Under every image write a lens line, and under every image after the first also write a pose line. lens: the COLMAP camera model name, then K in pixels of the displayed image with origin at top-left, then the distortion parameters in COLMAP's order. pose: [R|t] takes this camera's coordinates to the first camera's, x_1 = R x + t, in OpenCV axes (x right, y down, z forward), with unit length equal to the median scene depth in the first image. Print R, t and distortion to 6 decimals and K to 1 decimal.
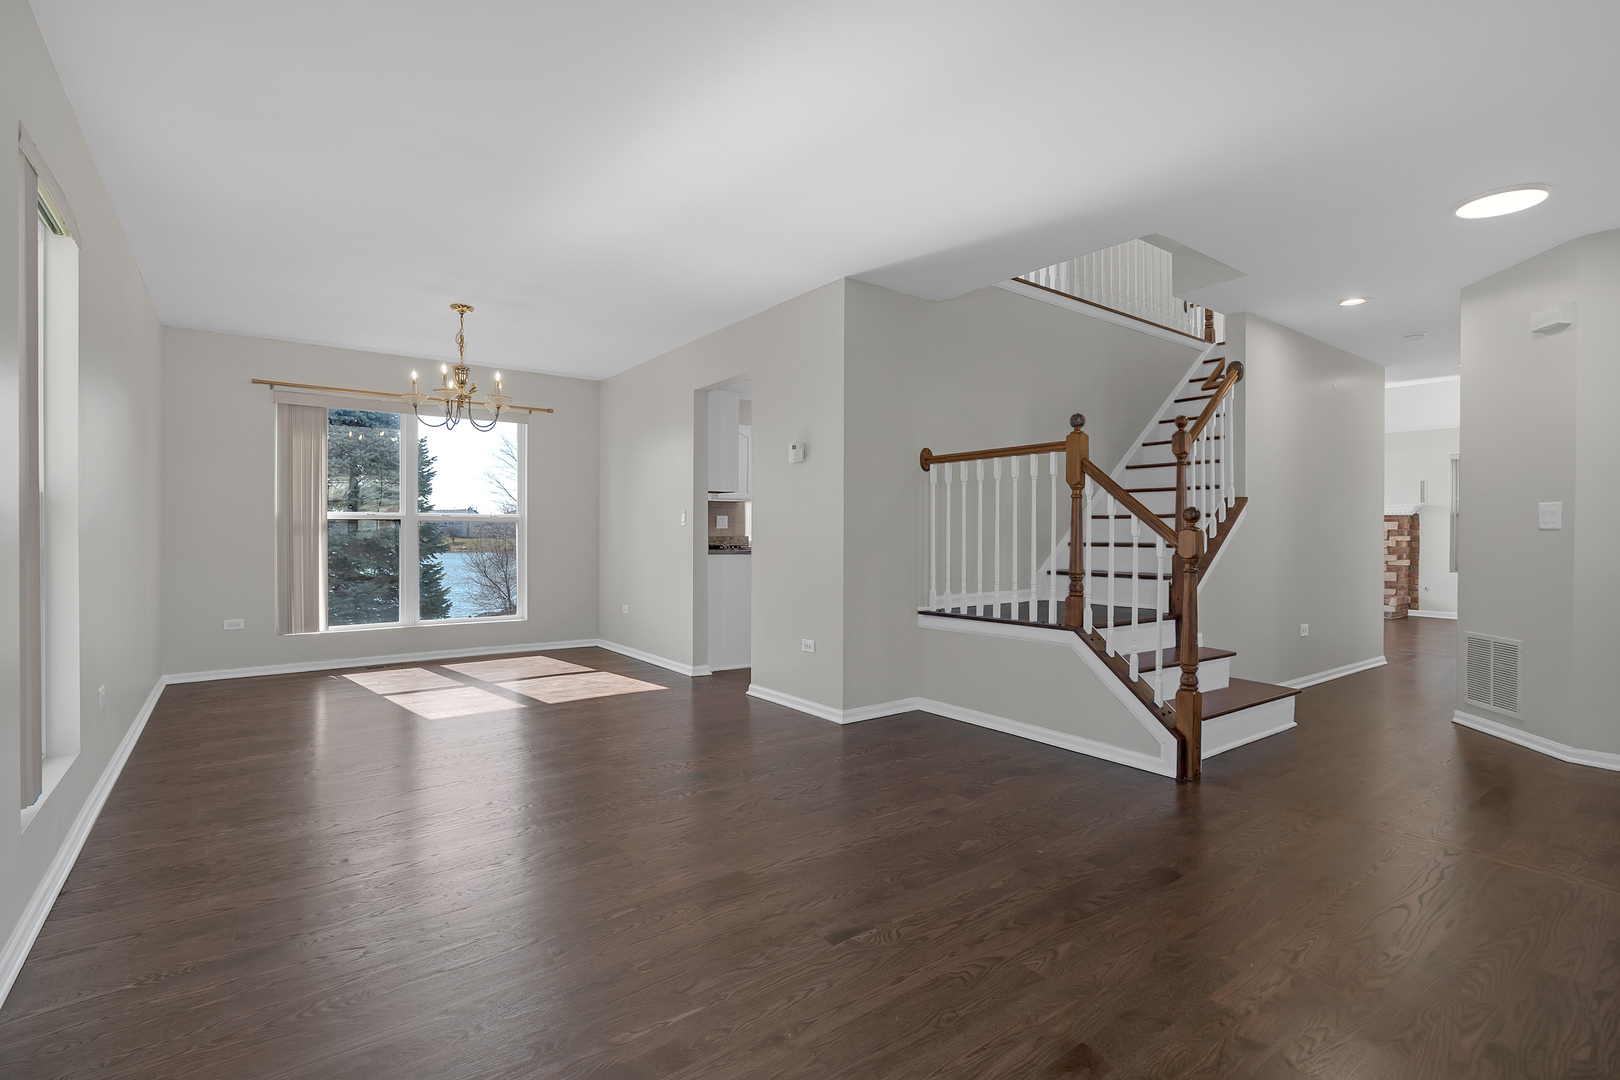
lens RADIAL K [[768.1, 0, 800.5], [0, 768.1, 538.4], [0, 0, 1]] dist [-0.000869, 0.000454]
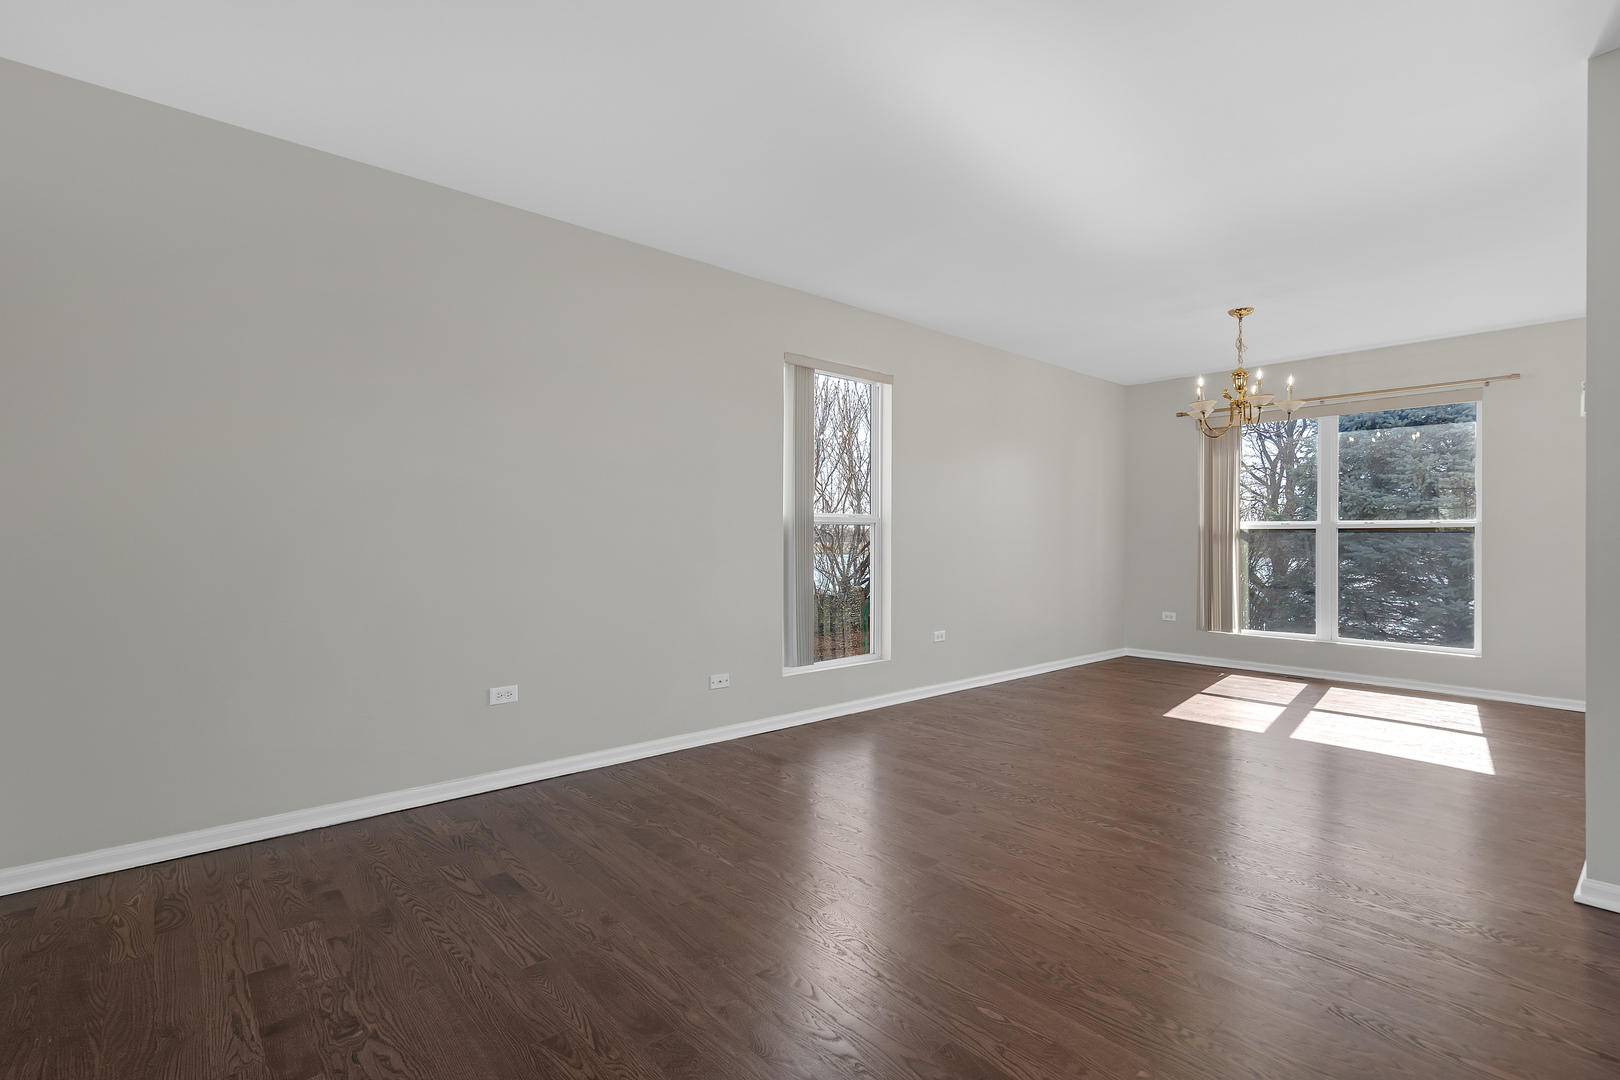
lens RADIAL K [[768.1, 0, 806.3], [0, 768.1, 533.9], [0, 0, 1]] dist [-0.000869, 0.000454]
pose [[0.063608, -0.008843, -0.997936, 0.425543], [-0.012266, 0.999878, -0.009642, -0.000552], [0.997900, 0.012854, 0.063492, 0.331826]]
